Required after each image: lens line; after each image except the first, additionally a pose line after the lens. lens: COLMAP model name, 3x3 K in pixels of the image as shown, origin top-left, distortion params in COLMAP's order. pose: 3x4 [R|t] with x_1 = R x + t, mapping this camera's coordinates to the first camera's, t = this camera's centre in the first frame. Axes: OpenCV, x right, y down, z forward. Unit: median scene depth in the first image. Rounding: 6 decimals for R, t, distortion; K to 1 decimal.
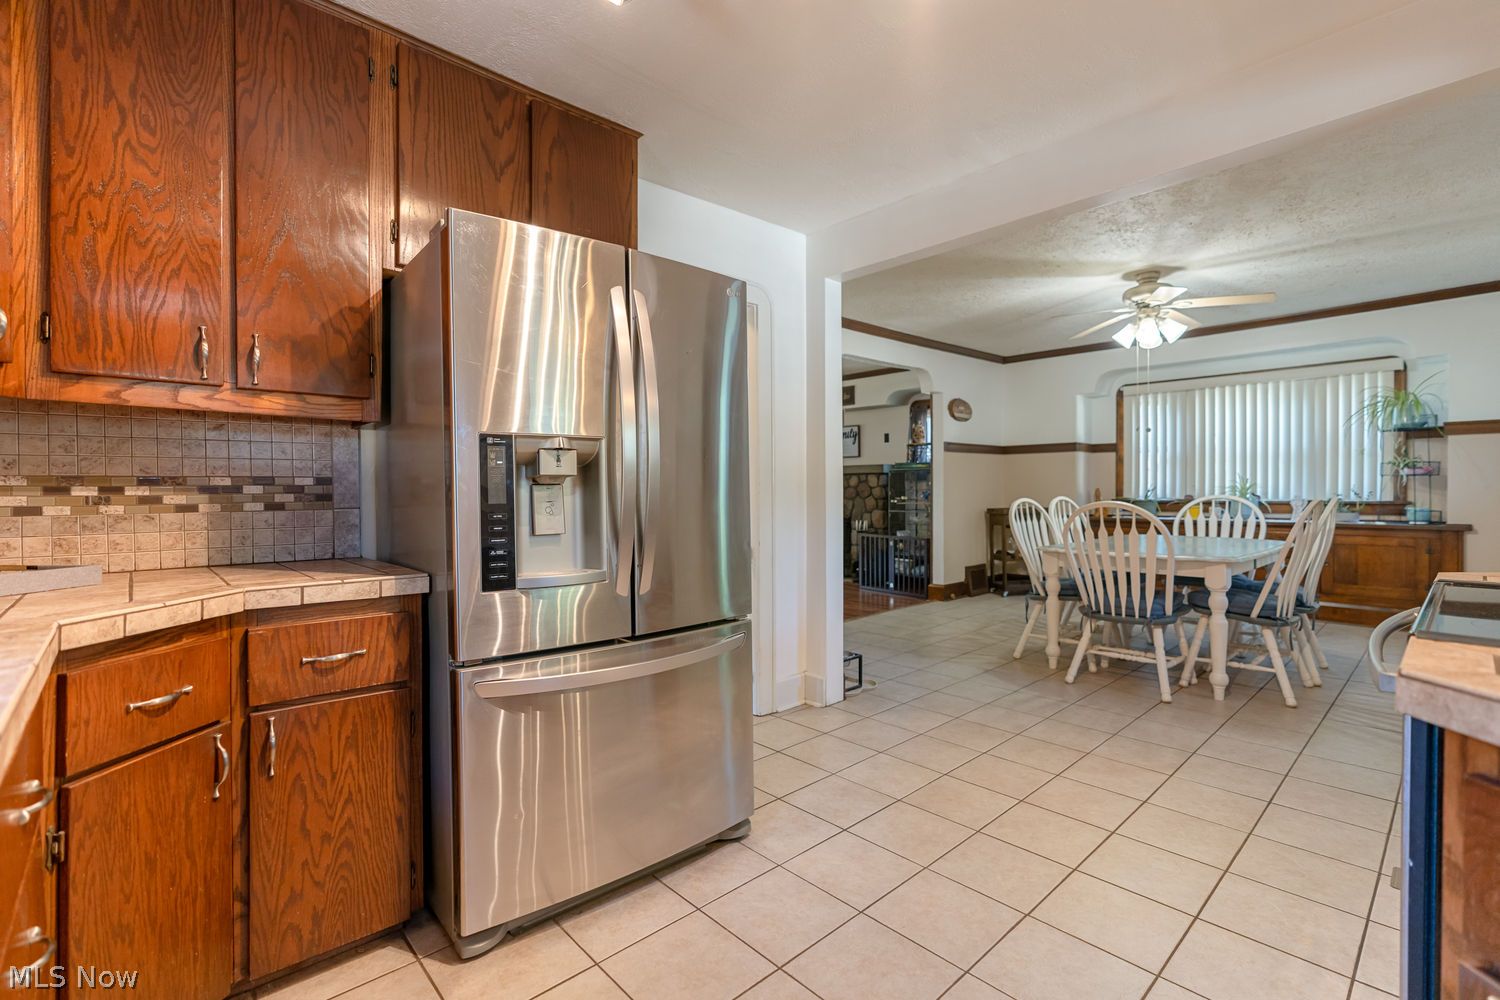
lens RADIAL K [[679.4, 0, 742.1], [0, 679.4, 495.9], [0, 0, 1]] dist [-0.007417, 0.004133]
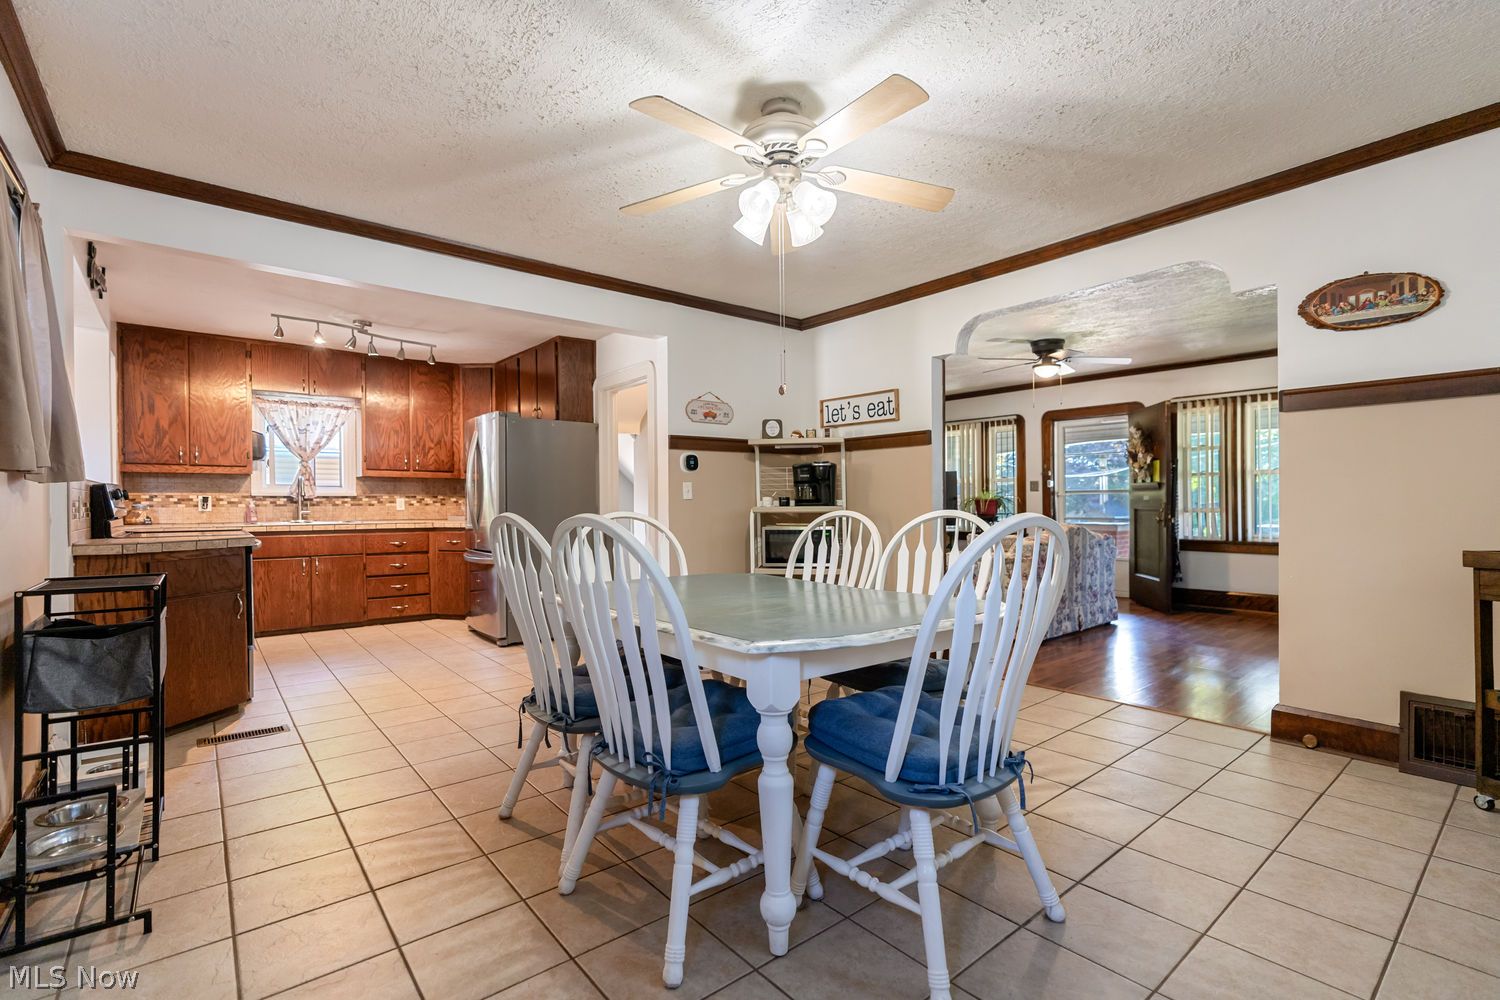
lens RADIAL K [[679.4, 0, 747.8], [0, 679.4, 514.0], [0, 0, 1]] dist [-0.007417, 0.004133]
pose [[-0.054868, 0.022787, -0.998234, 1.293269], [-0.005346, 0.999719, 0.023115, -0.009470], [0.998479, 0.006605, -0.054731, 1.121817]]
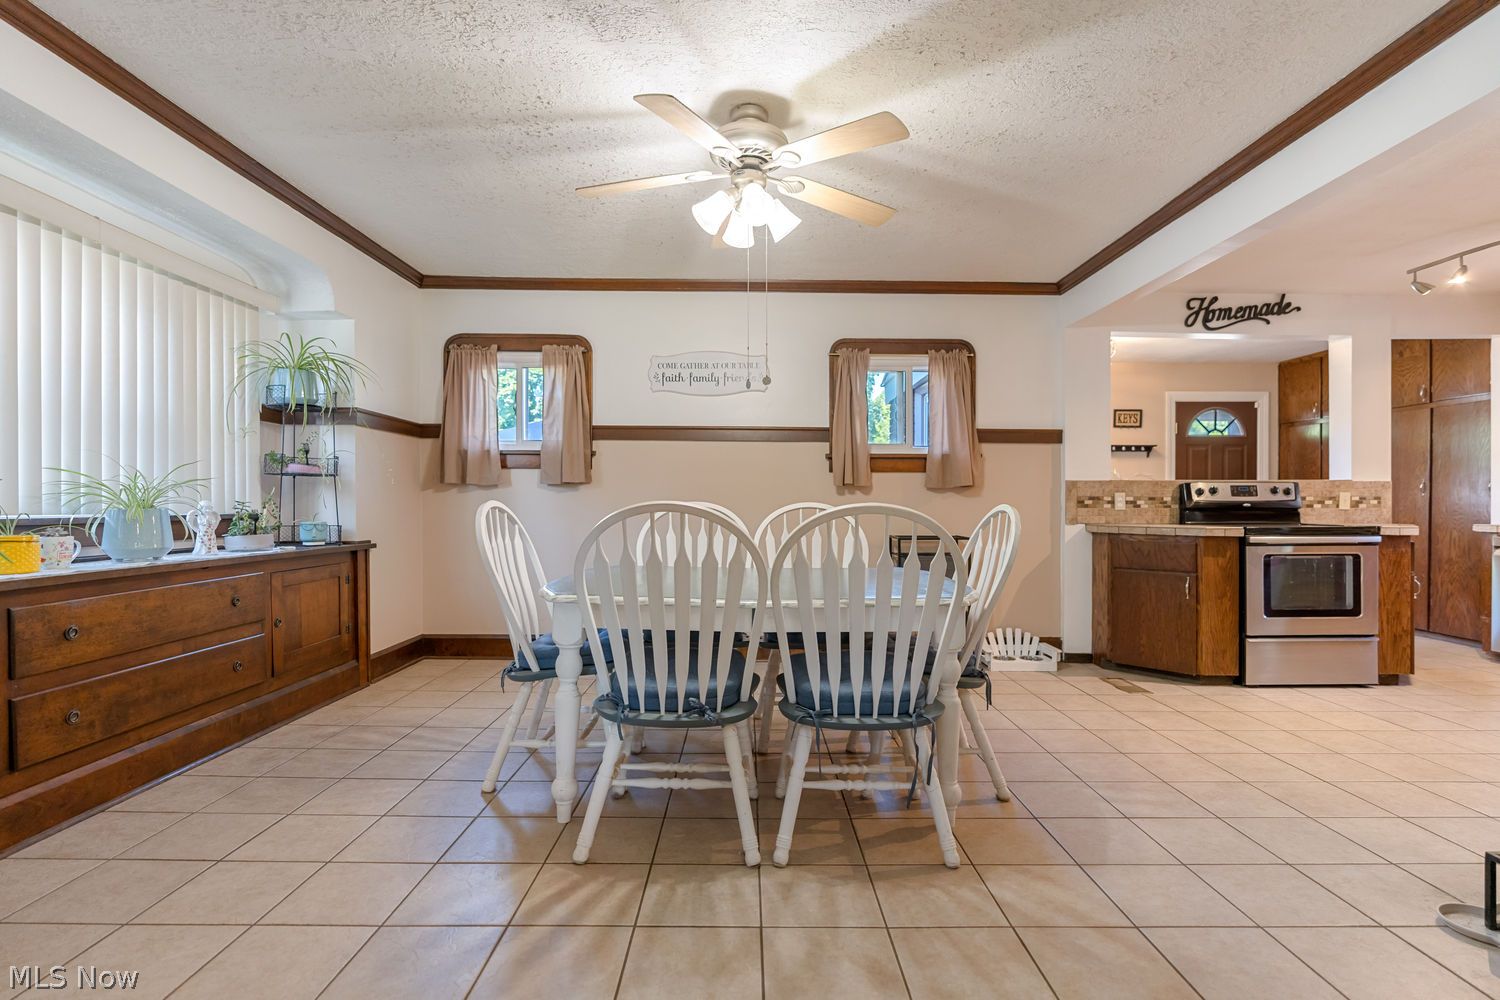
lens RADIAL K [[702.8, 0, 761.8], [0, 702.8, 507.8], [0, 0, 1]] dist [-0.003936, 0.000170]
pose [[-0.749108, 0.001488, 0.662446, 0.221543], [0.009947, 0.999910, 0.009002, 0.000662], [-0.662373, 0.013333, -0.749056, 1.606291]]
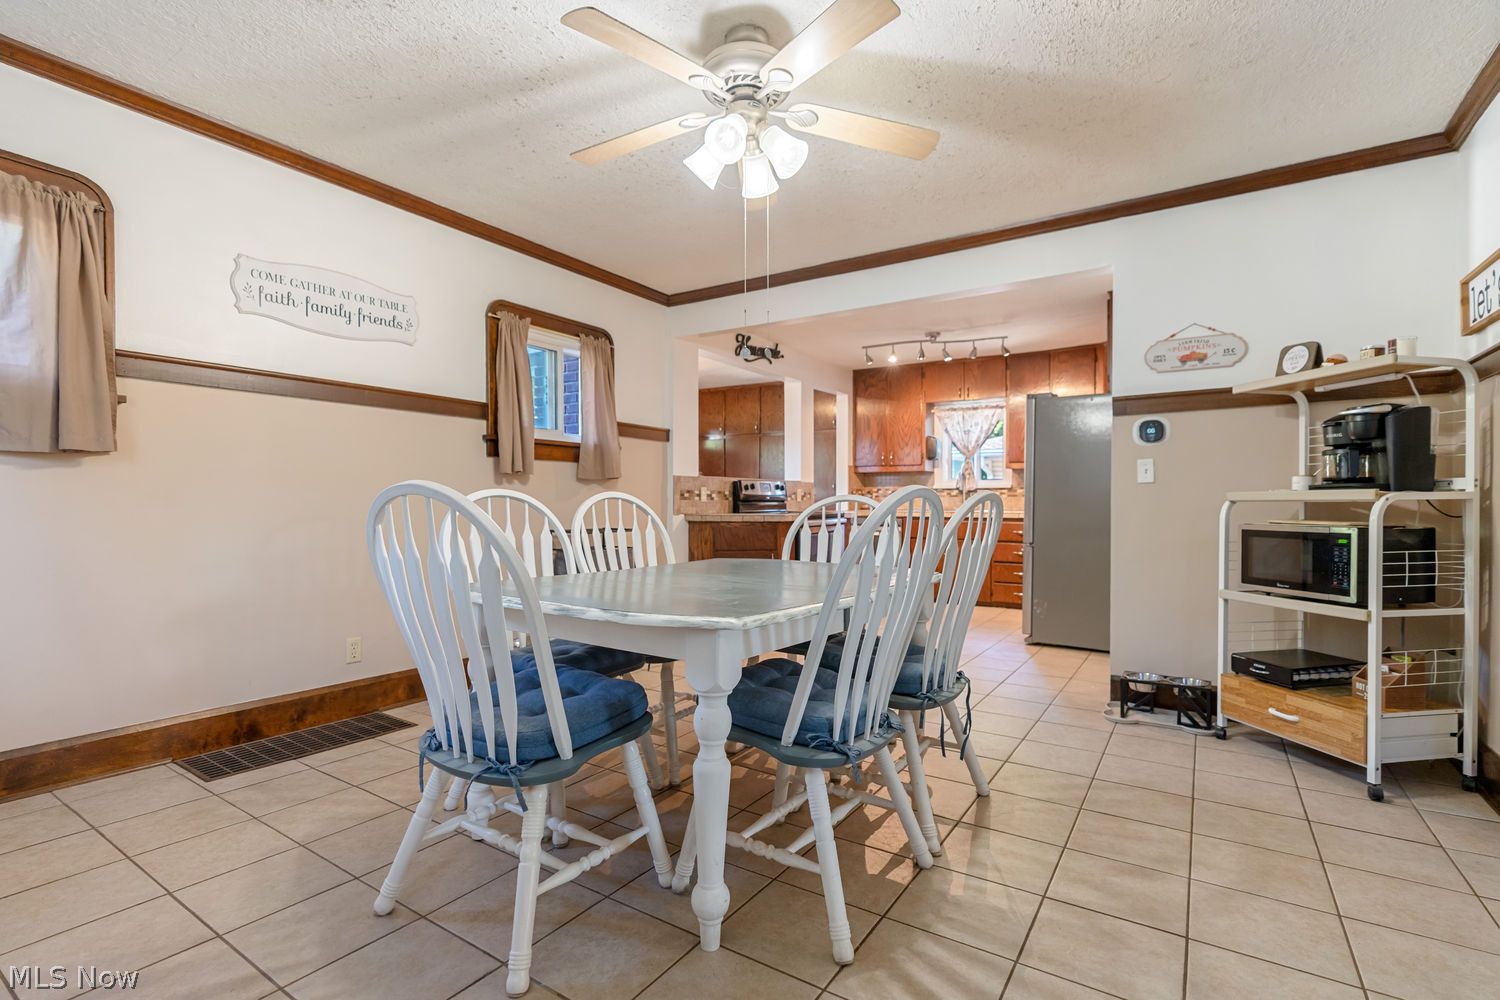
lens RADIAL K [[679.4, 0, 737.4], [0, 679.4, 521.6], [0, 0, 1]] dist [-0.007417, 0.004133]
pose [[-0.973735, 0.010579, -0.227440, 0.800818], [0.001033, 0.999115, 0.042049, 0.003576], [0.227684, 0.040709, -0.972884, 1.655109]]
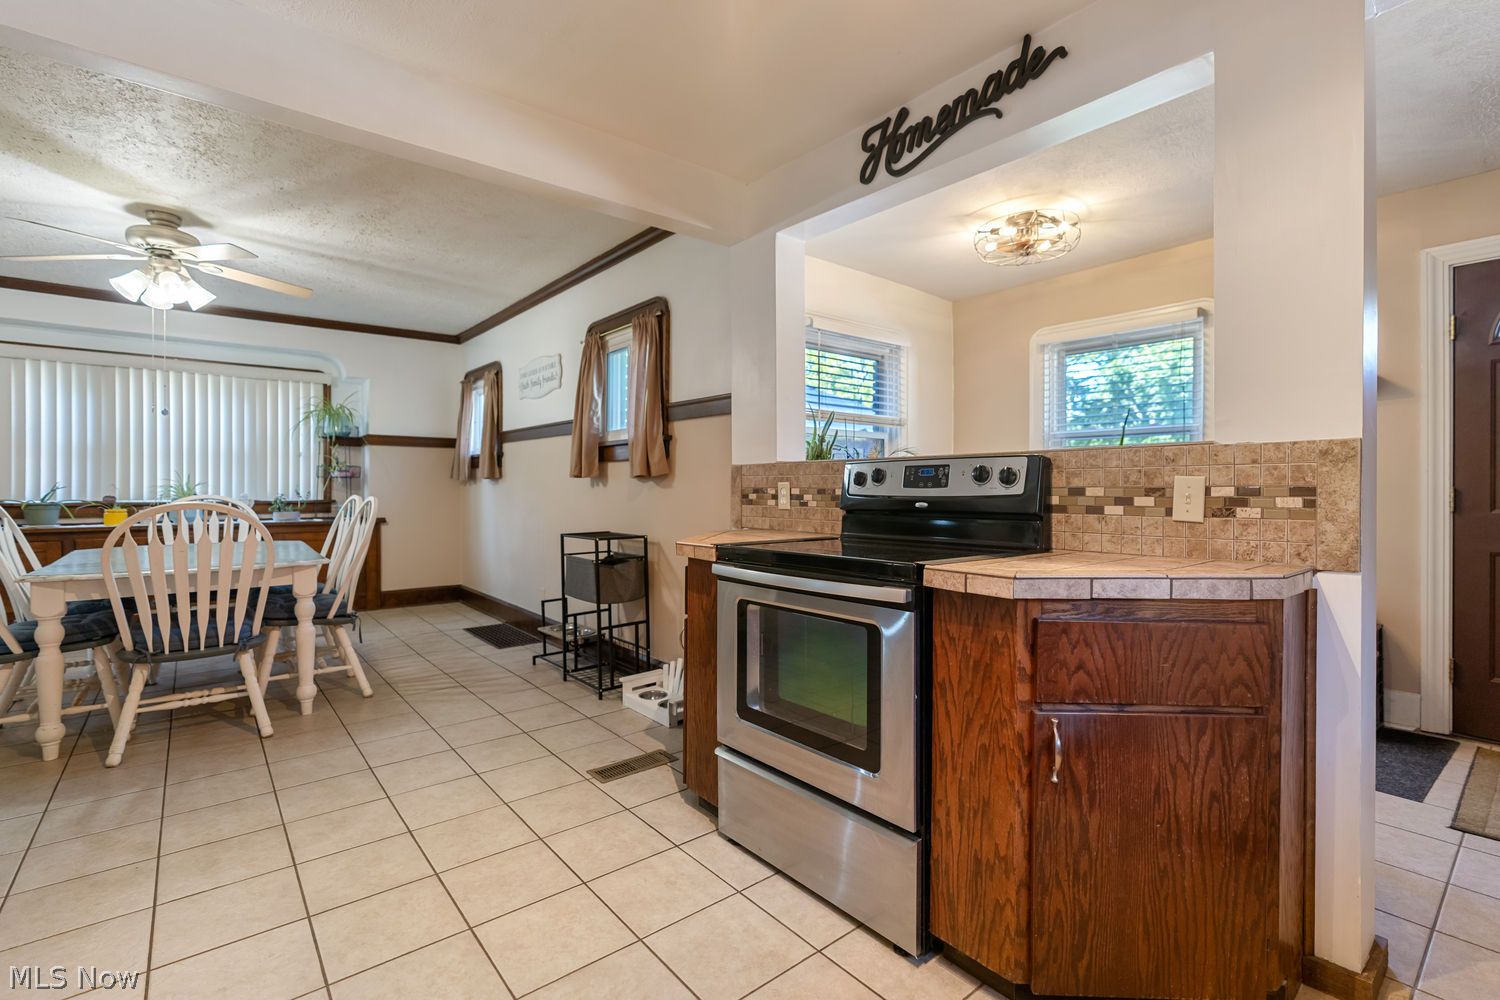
lens RADIAL K [[679.4, 0, 757.1], [0, 679.4, 491.2], [0, 0, 1]] dist [-0.007417, 0.004133]
pose [[0.042997, 0.001538, 0.999074, -0.178302], [0.009723, 0.999951, -0.001958, 0.003081], [-0.999028, 0.009798, 0.042980, 0.307550]]
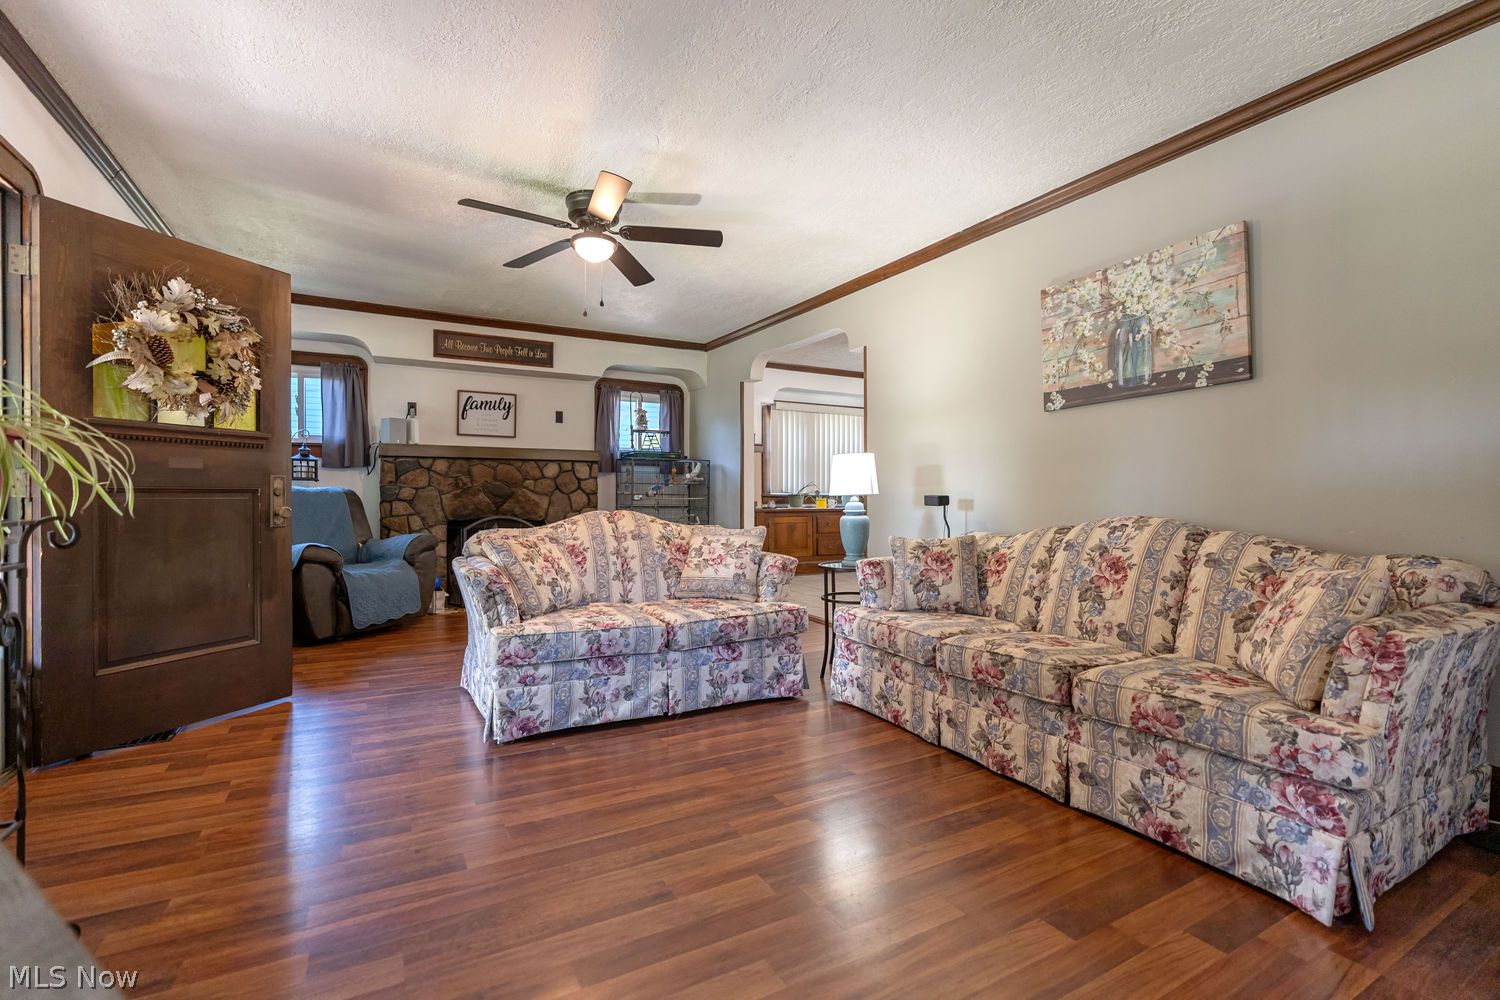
lens RADIAL K [[679.4, 0, 756.0], [0, 679.4, 501.5], [0, 0, 1]] dist [-0.007417, 0.004133]
pose [[0.230412, -0.002825, 0.973089, -1.102155], [0.005037, 0.999986, 0.001711, 0.027216], [-0.973080, 0.004507, 0.230423, 1.308737]]
